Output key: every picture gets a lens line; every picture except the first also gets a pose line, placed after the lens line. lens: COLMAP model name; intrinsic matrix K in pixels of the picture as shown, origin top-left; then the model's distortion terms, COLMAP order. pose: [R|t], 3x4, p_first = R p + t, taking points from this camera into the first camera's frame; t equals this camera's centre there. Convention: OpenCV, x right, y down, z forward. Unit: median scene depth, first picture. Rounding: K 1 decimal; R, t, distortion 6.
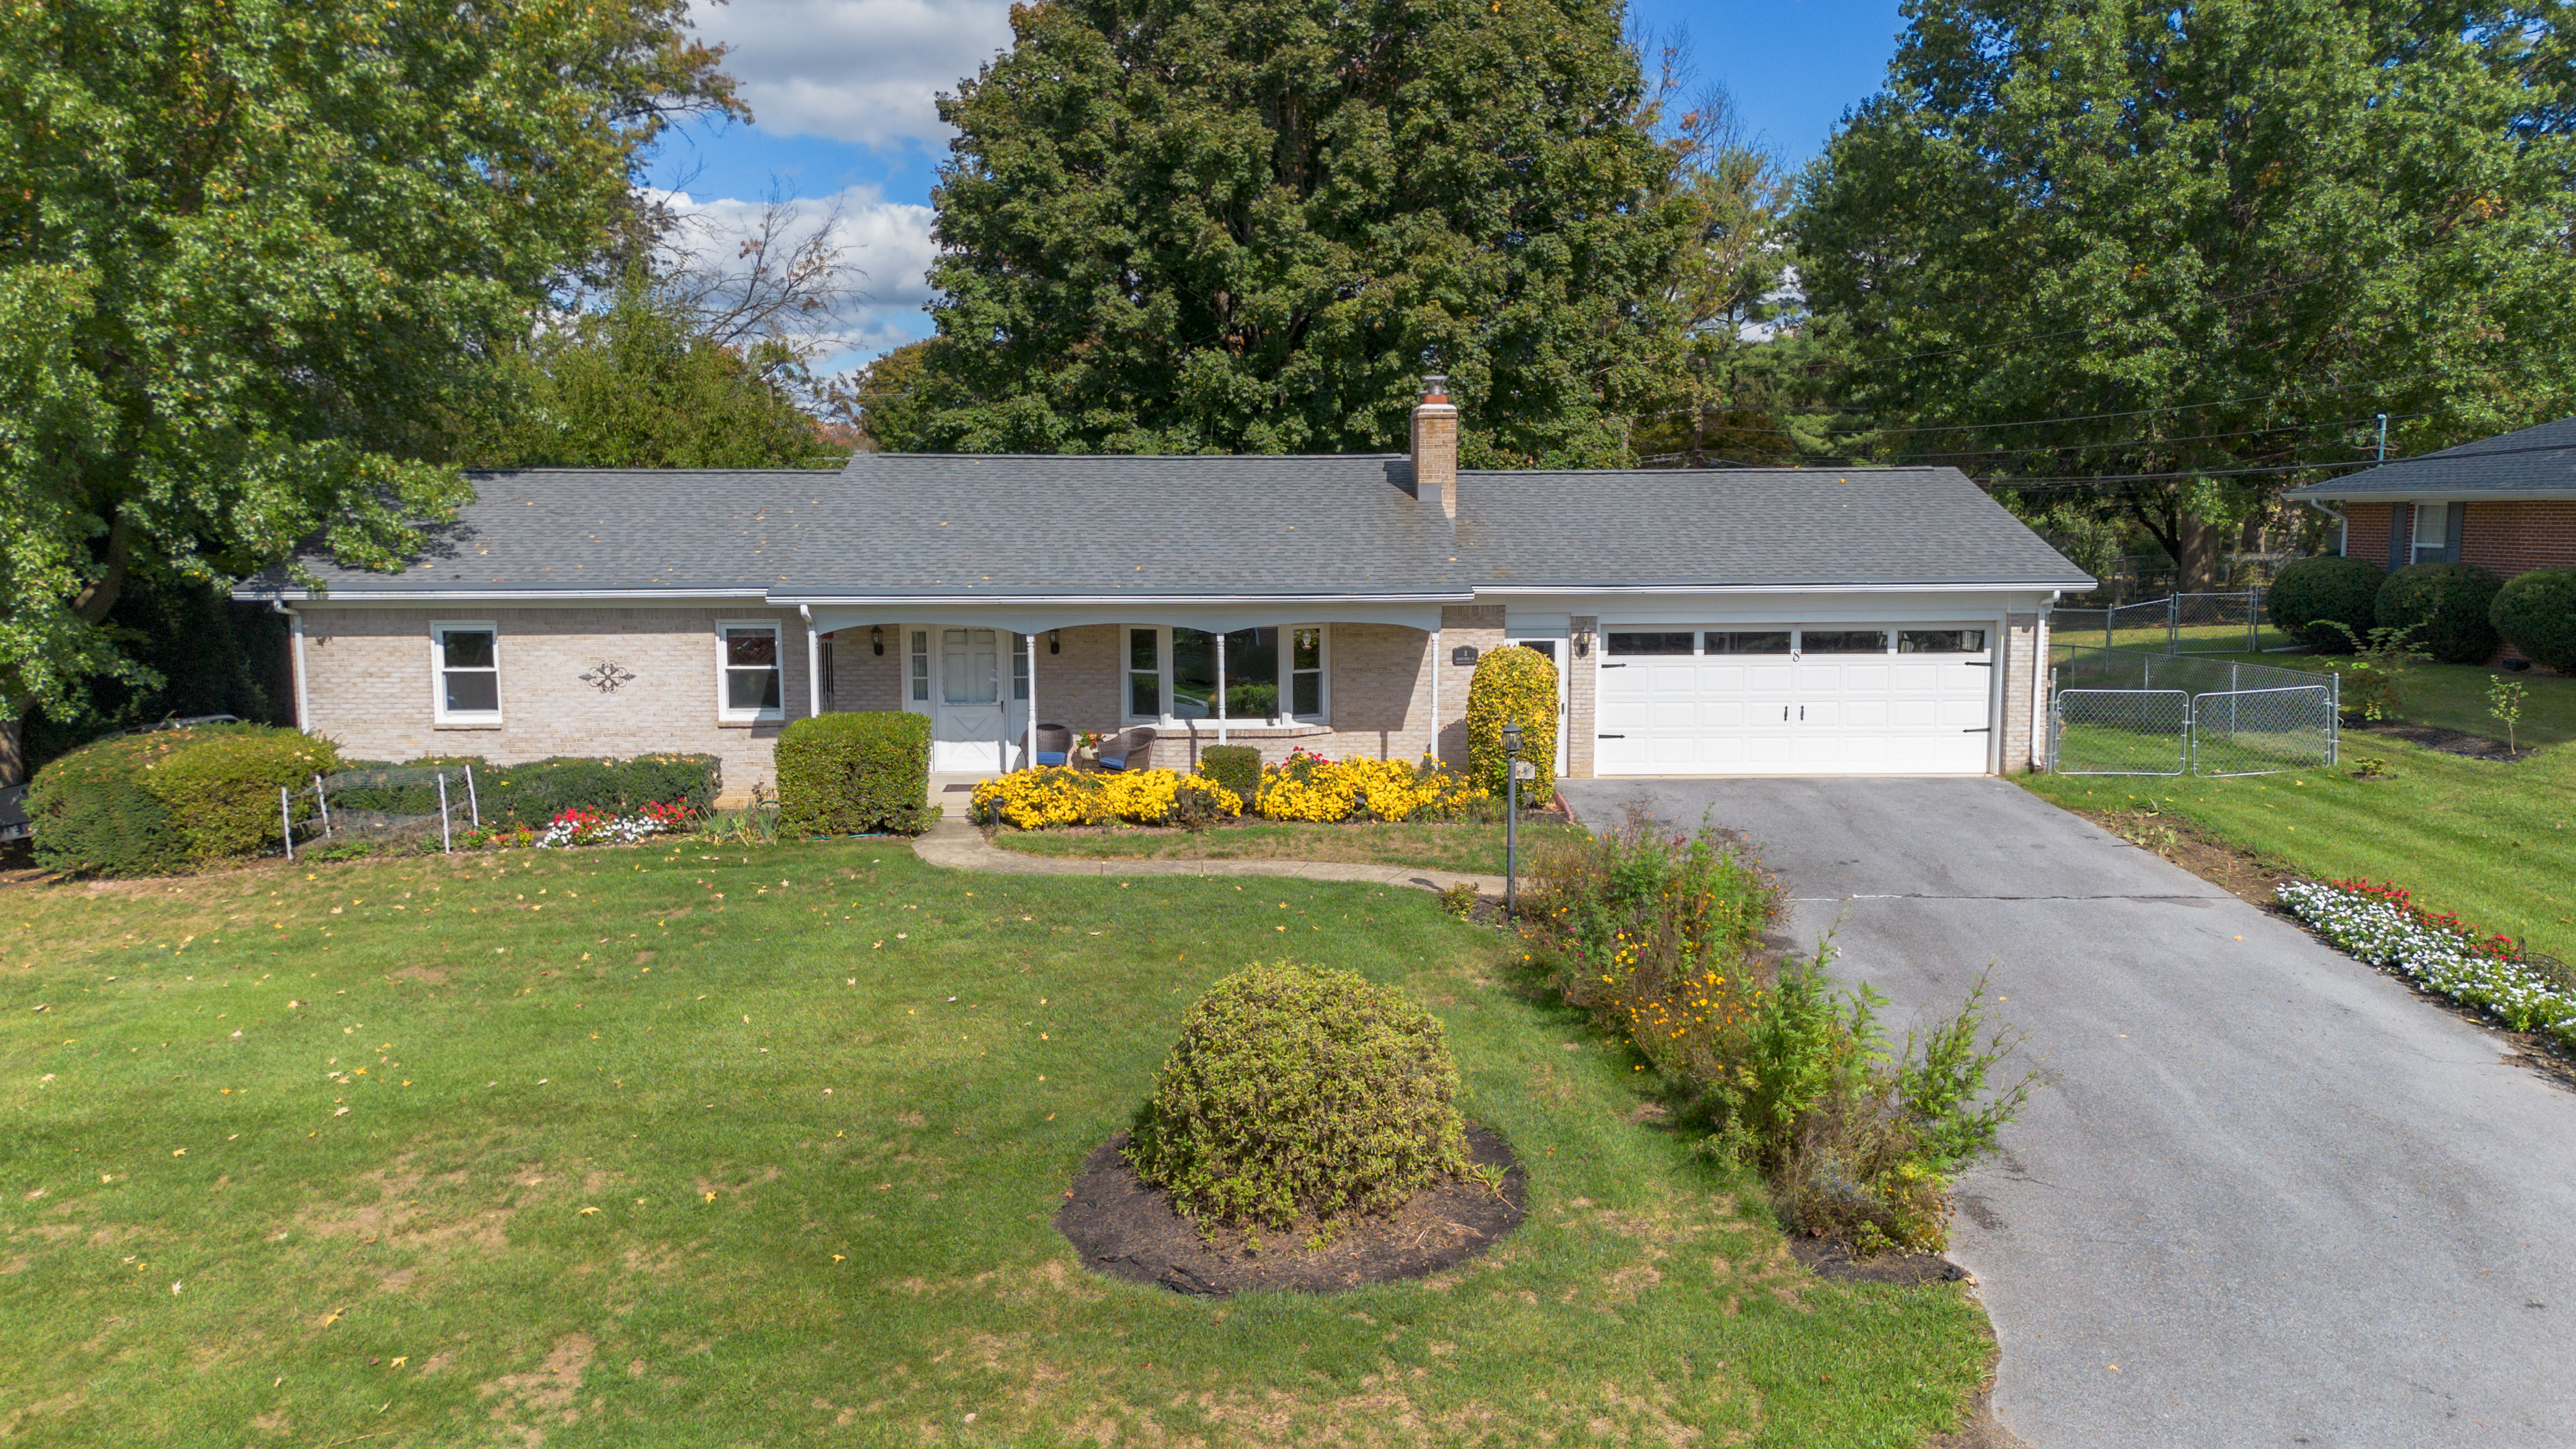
lens RADIAL K [[1842.6, 0, 1288.0], [0, 1842.6, 724.5], [0, 0, 1]] dist [0.097237, -0.052046]
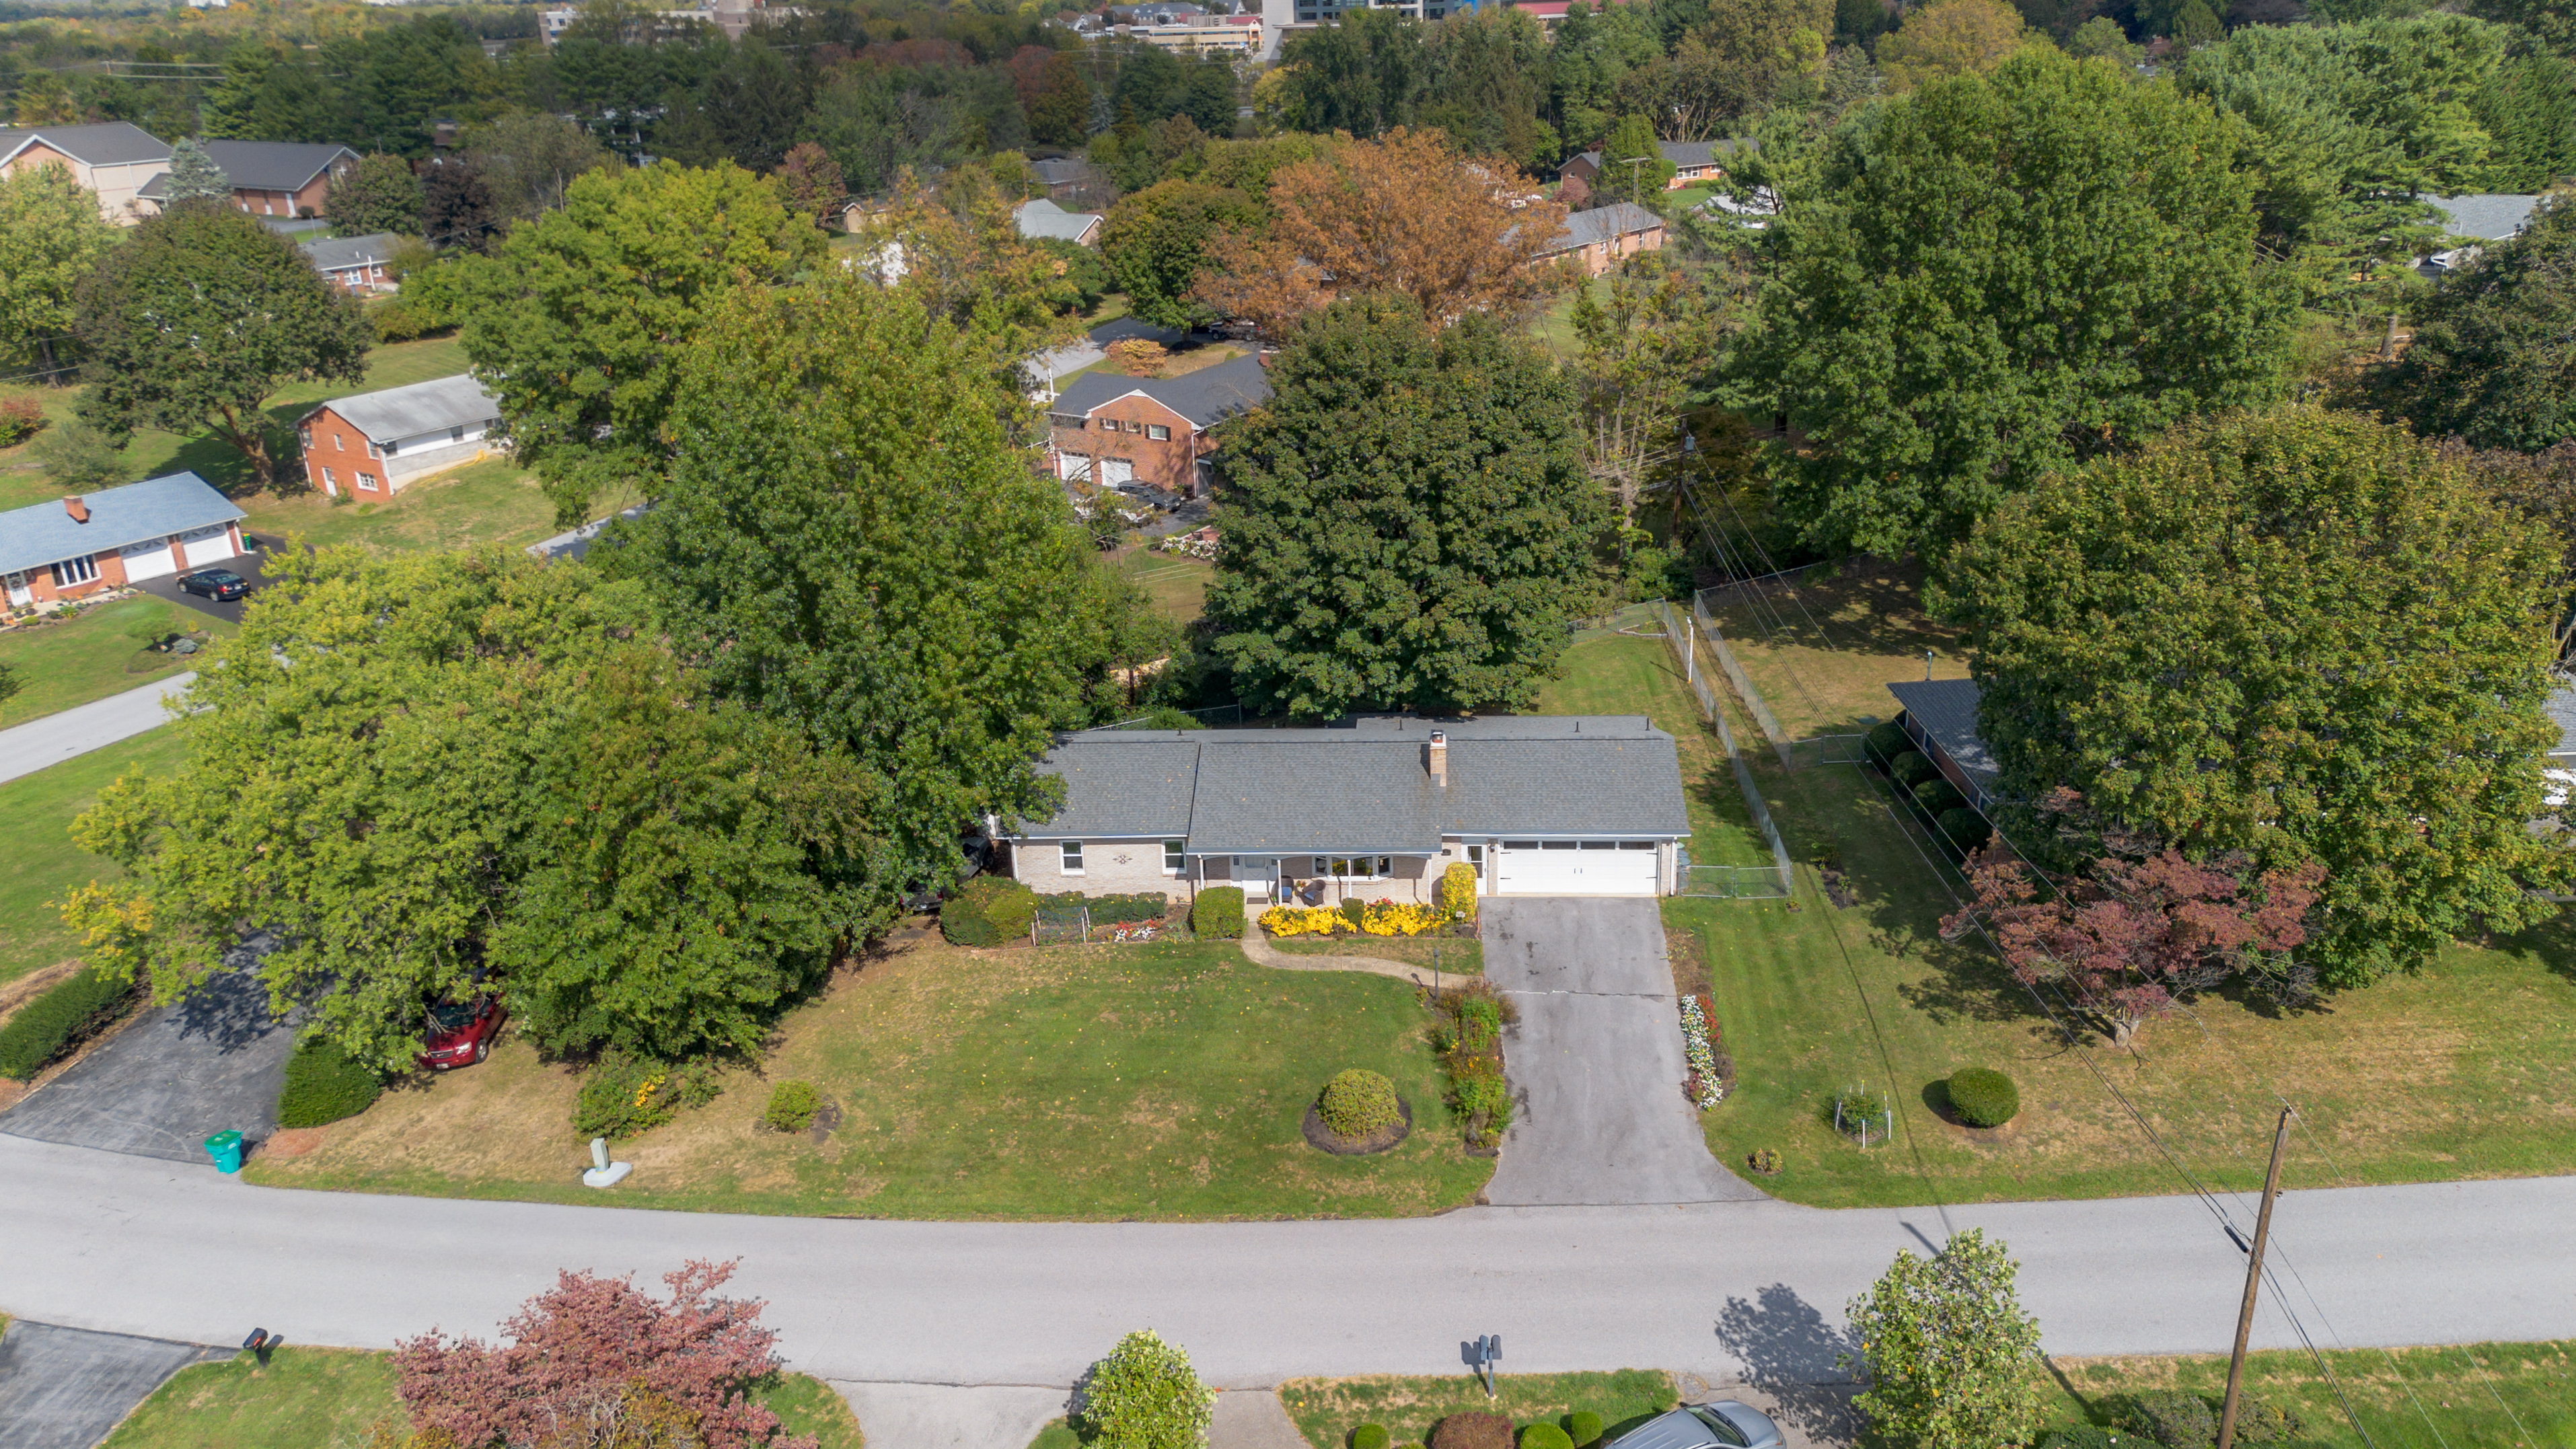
lens RADIAL K [[1835.1, 0, 1280.2], [0, 1835.1, 731.3], [0, 0, 1]] dist [0.154044, -0.261224]
pose [[0.994354, 0.007440, -0.105855, 0.146012], [0.020095, 0.966287, 0.256681, -0.921893], [0.104196, -0.257359, 0.960682, -1.543098]]
